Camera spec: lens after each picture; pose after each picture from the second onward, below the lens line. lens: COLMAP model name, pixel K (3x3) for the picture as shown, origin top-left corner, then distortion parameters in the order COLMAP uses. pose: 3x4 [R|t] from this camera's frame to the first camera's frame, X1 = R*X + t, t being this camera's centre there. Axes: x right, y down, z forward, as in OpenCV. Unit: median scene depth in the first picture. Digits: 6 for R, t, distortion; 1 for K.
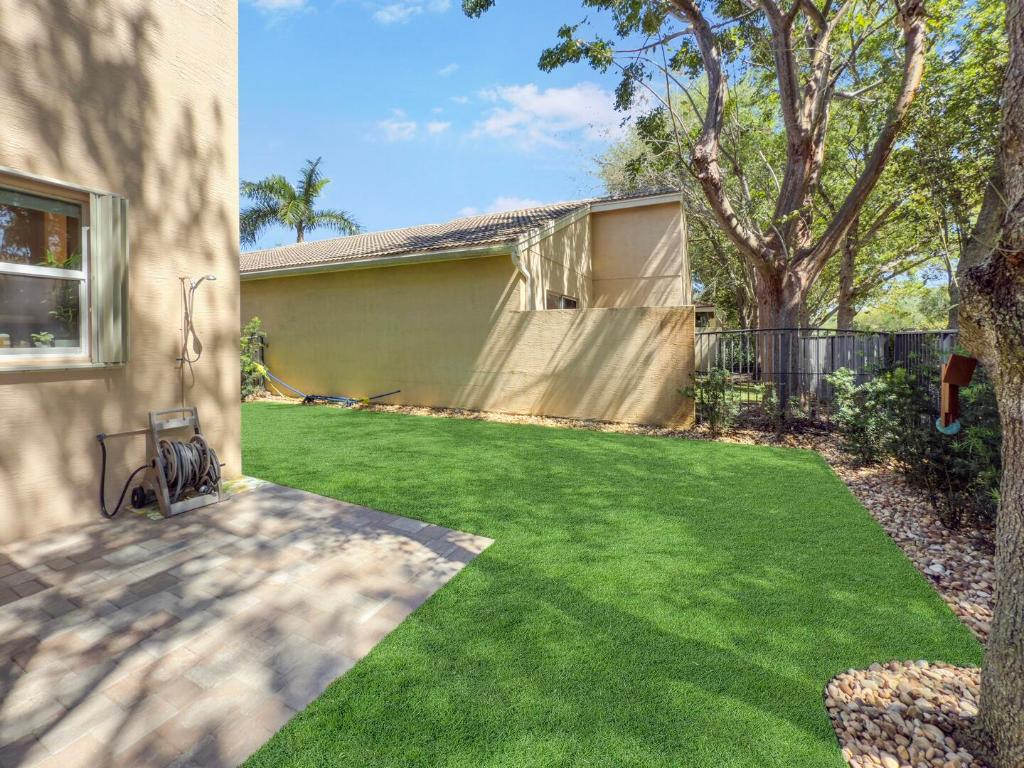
lens RADIAL K [[417.4, 0, 511.5], [0, 417.4, 338.3], [0, 0, 1]] dist [-0.001022, -0.000062]
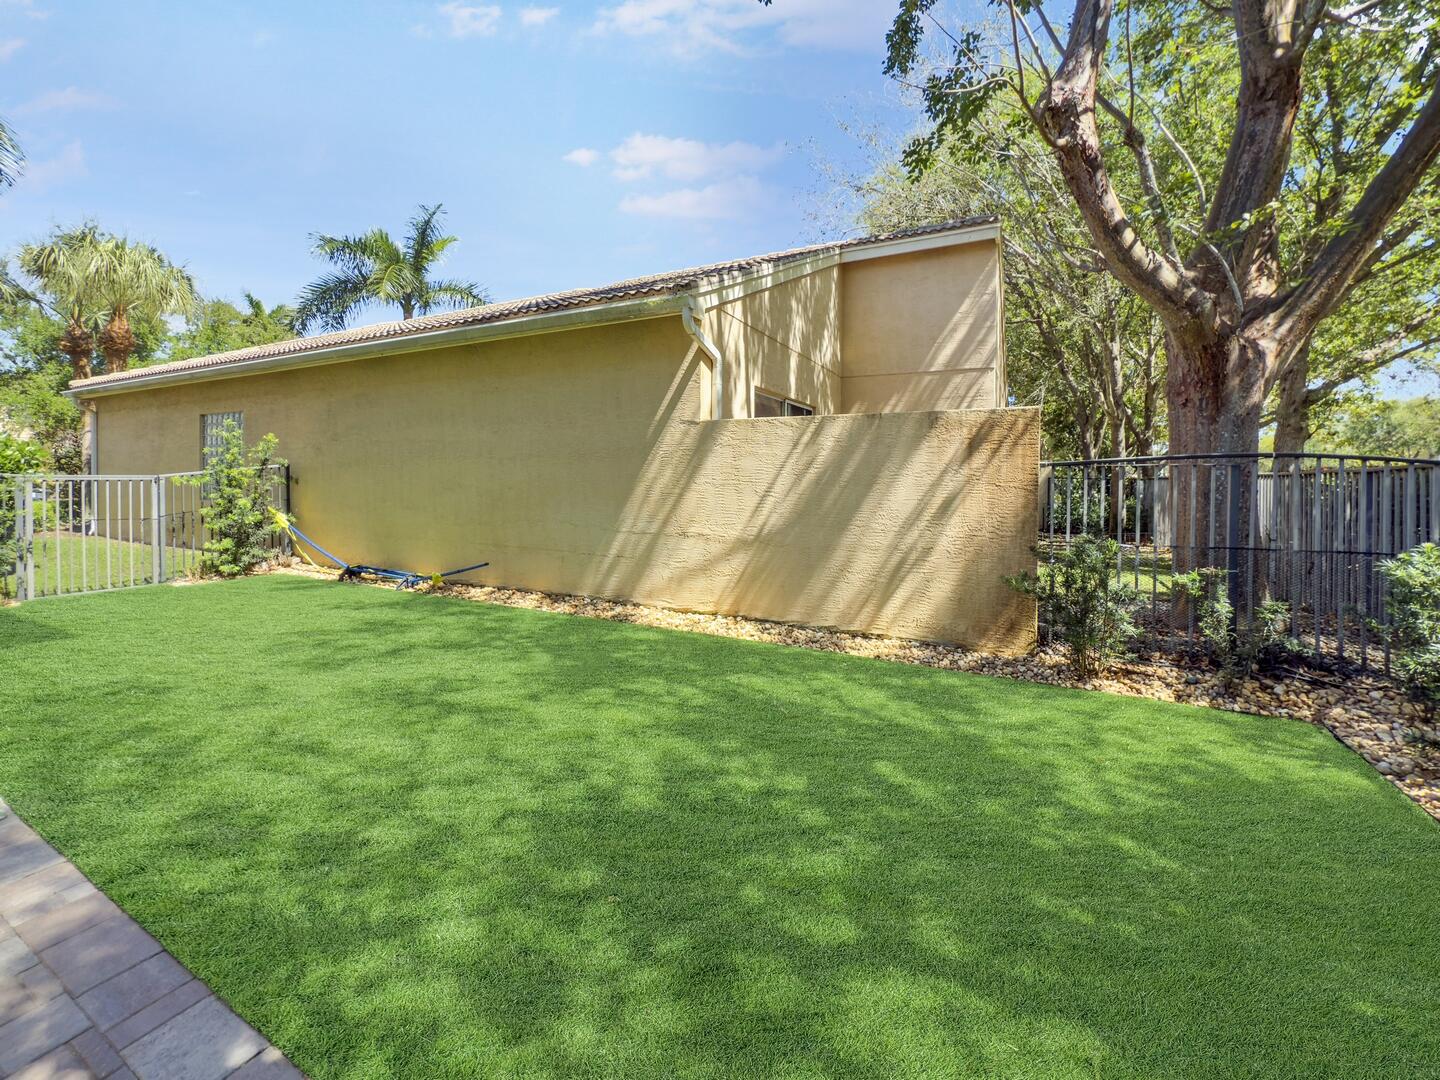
lens RADIAL K [[593.6, 0, 704.5], [0, 593.6, 492.4], [0, 0, 1]] dist [0.008994, 0.000176]
pose [[0.999067, 0.011138, -0.041718, 0.059100], [-0.009979, 0.999561, 0.027892, 0.005637], [0.042011, -0.027449, 0.998740, 0.229325]]
